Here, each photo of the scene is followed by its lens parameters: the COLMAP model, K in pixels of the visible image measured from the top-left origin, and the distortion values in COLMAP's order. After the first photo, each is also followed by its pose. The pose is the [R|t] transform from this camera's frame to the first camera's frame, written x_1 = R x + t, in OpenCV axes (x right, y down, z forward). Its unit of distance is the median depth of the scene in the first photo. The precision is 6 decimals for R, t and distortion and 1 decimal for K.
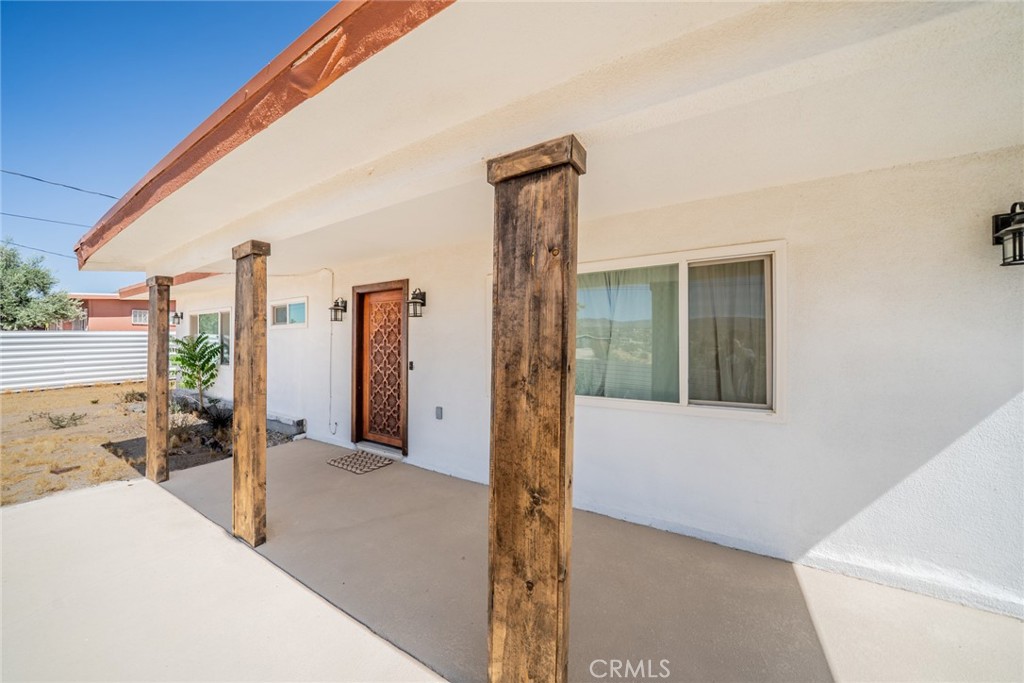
lens RADIAL K [[348.9, 0, 517.0], [0, 348.9, 340.2], [0, 0, 1]] dist [-0.007260, -0.000018]
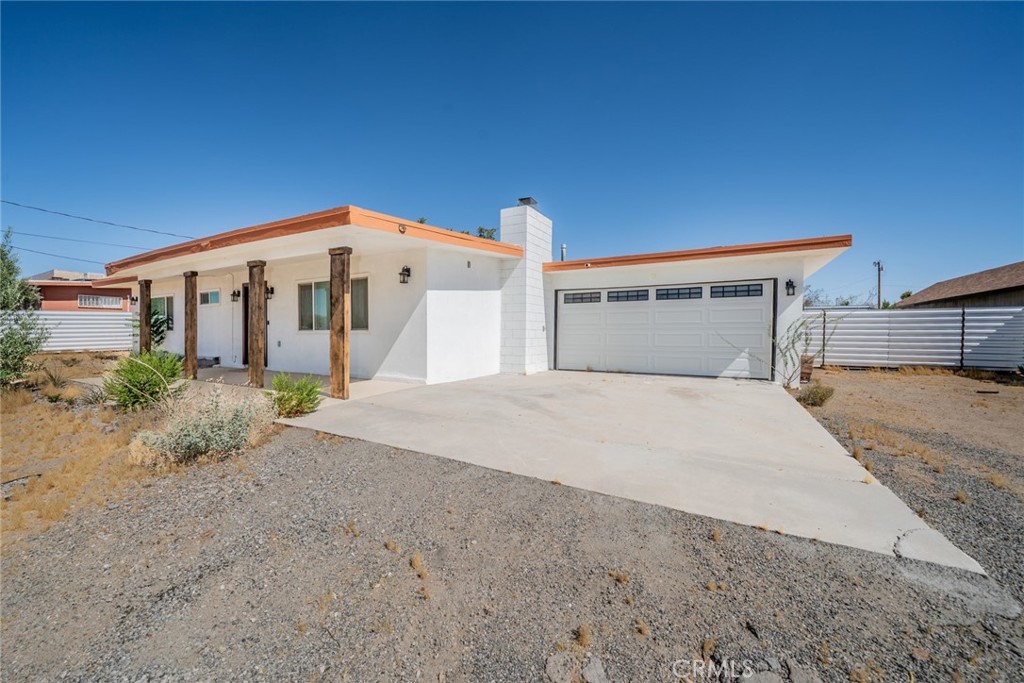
lens RADIAL K [[397.2, 0, 506.5], [0, 397.2, 339.7], [0, 0, 1]] dist [-0.001029, 0.000130]
pose [[0.999562, 0.000377, 0.029579, 0.753725], [-0.001062, 0.999732, 0.023139, 0.084898], [-0.029562, -0.023160, 0.999295, -1.014258]]
